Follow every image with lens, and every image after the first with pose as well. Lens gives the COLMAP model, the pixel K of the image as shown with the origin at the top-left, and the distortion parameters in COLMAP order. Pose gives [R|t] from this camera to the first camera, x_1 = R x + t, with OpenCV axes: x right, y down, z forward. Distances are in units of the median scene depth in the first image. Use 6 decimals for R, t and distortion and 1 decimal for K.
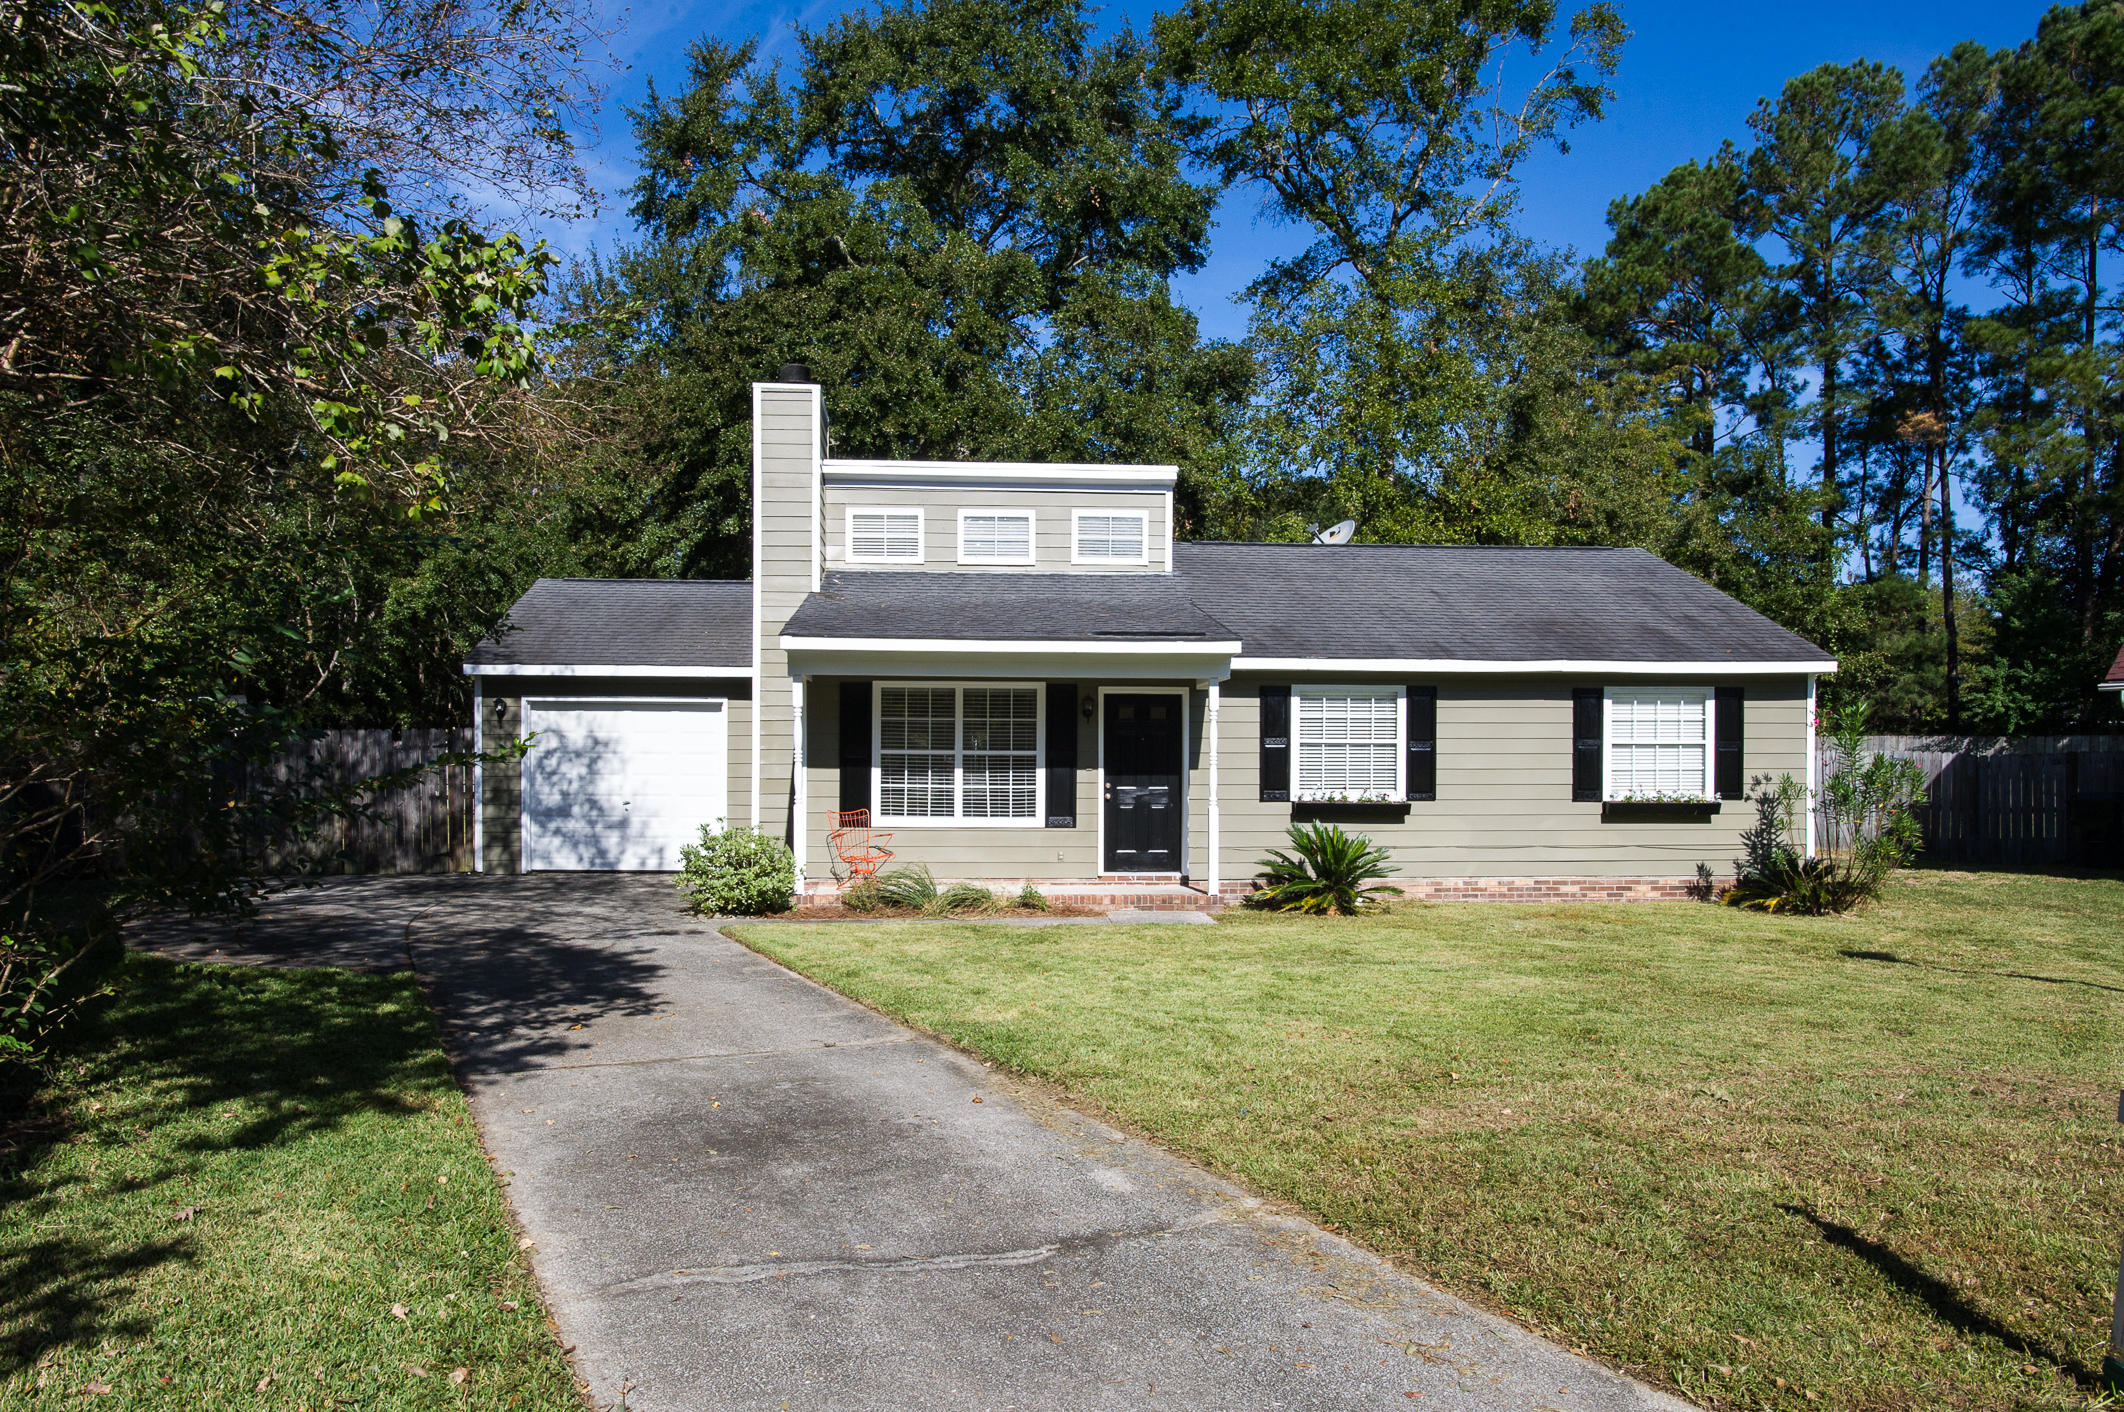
lens RADIAL K [[1513.0, 0, 1029.0], [0, 1513.0, 752.5], [0, 0, 1]] dist [-0.036118, 0.028100]
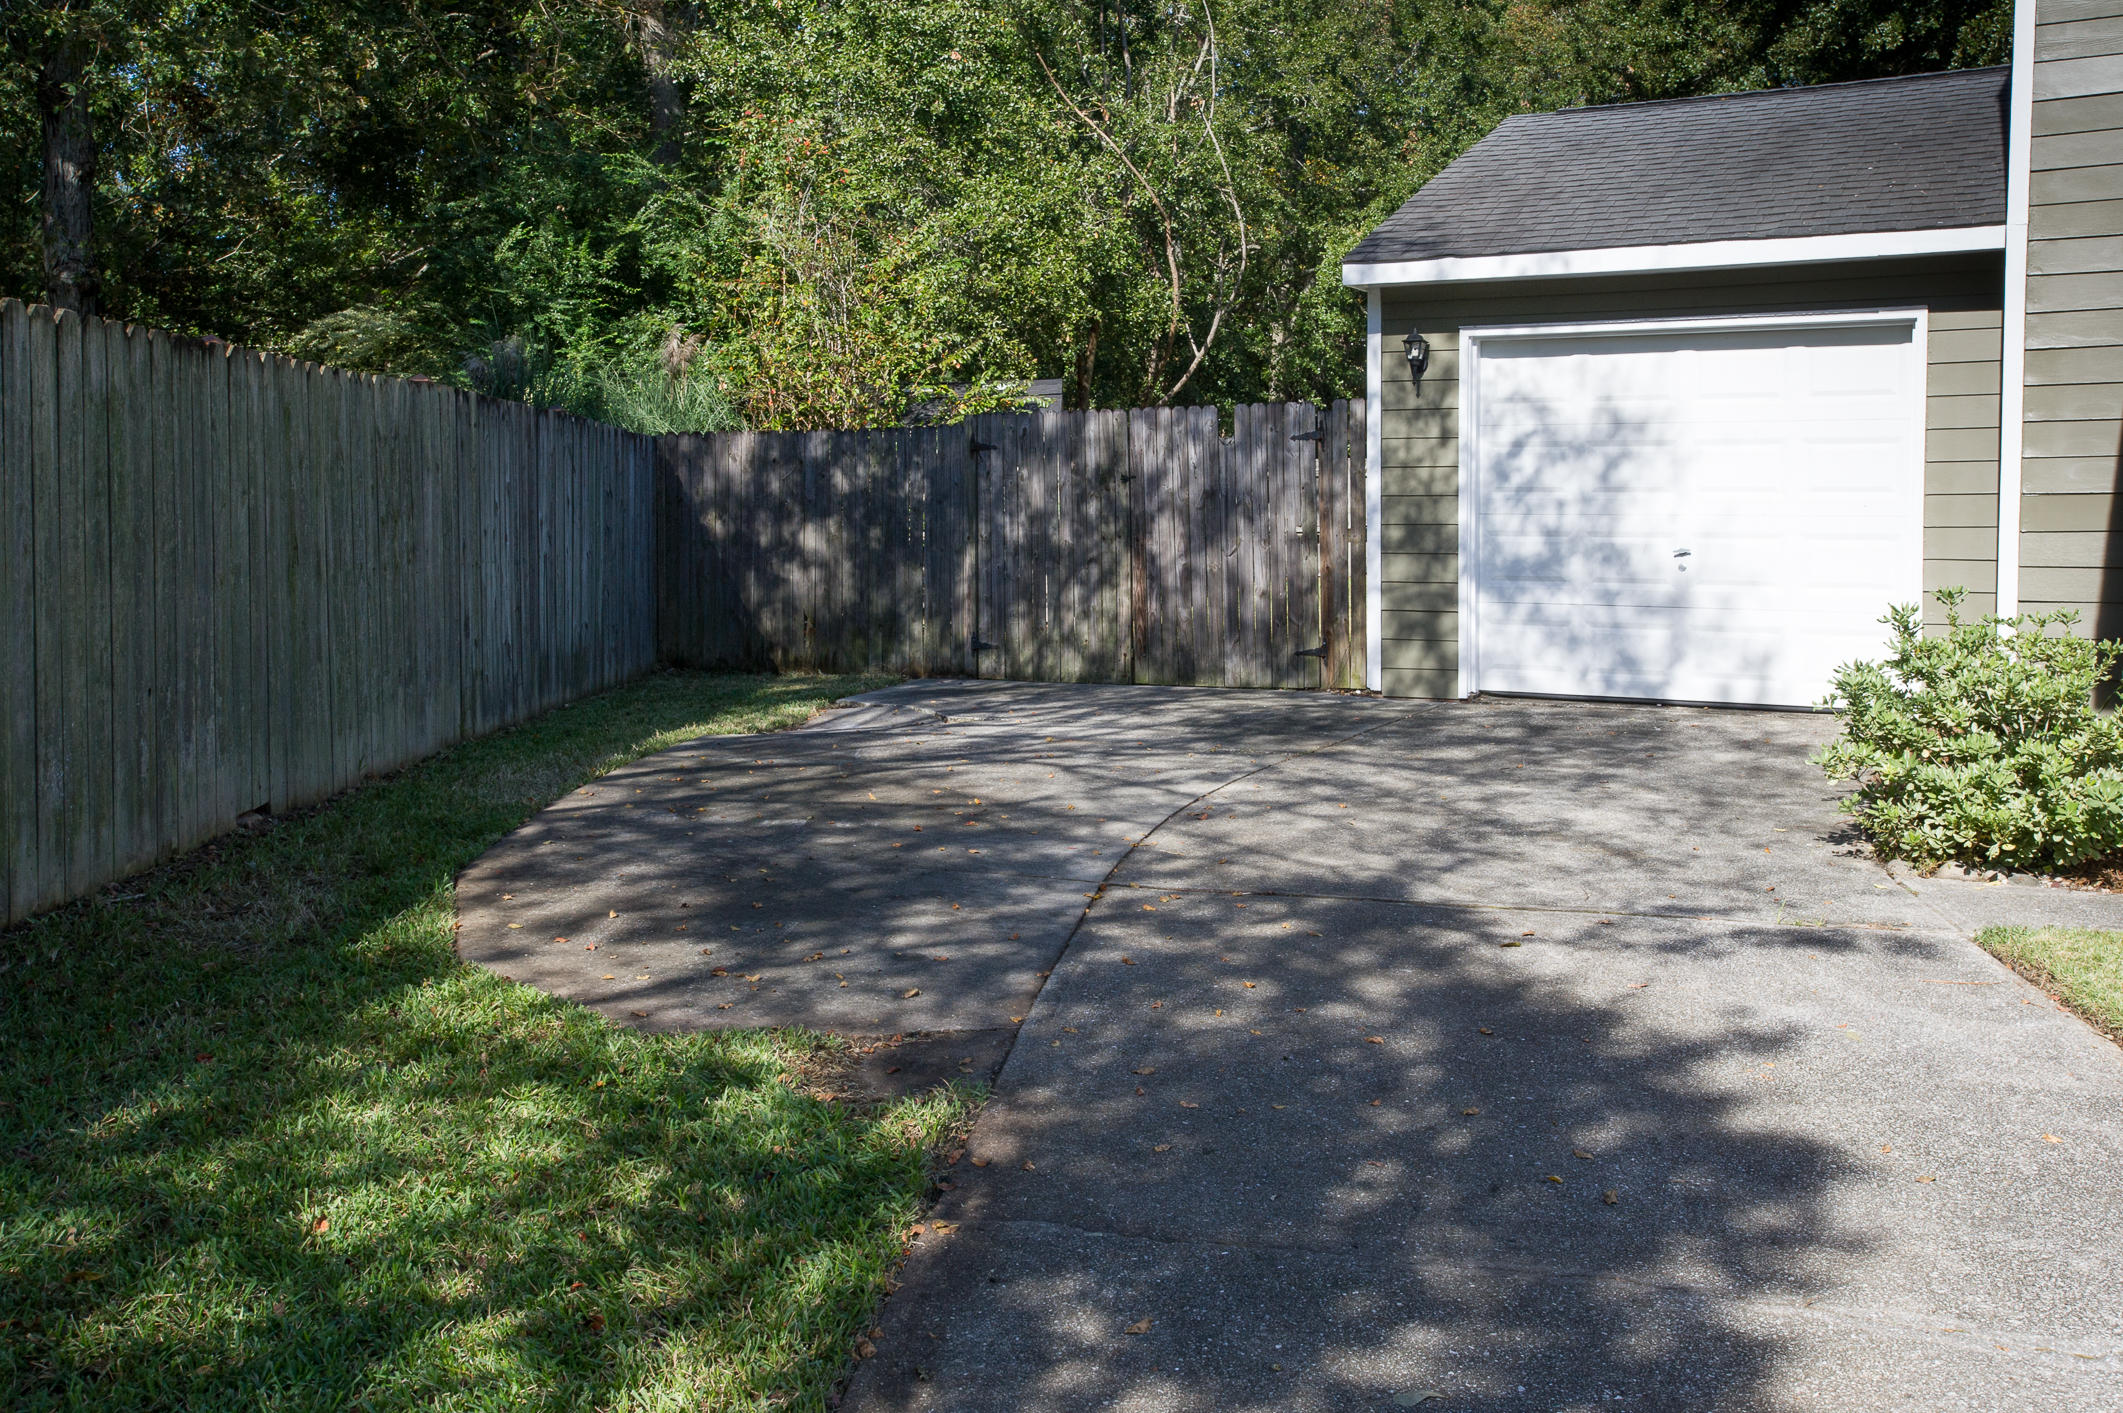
lens RADIAL K [[1981.0, 0, 1101.5], [0, 1981.0, 573.6], [0, 0, 1]] dist [0.040871, 0.000000]
pose [[0.857266, 0.013723, -0.514691, -0.120890], [0.005950, 0.999314, 0.036554, 0.018390], [0.514840, -0.034399, 0.856596, 0.440961]]
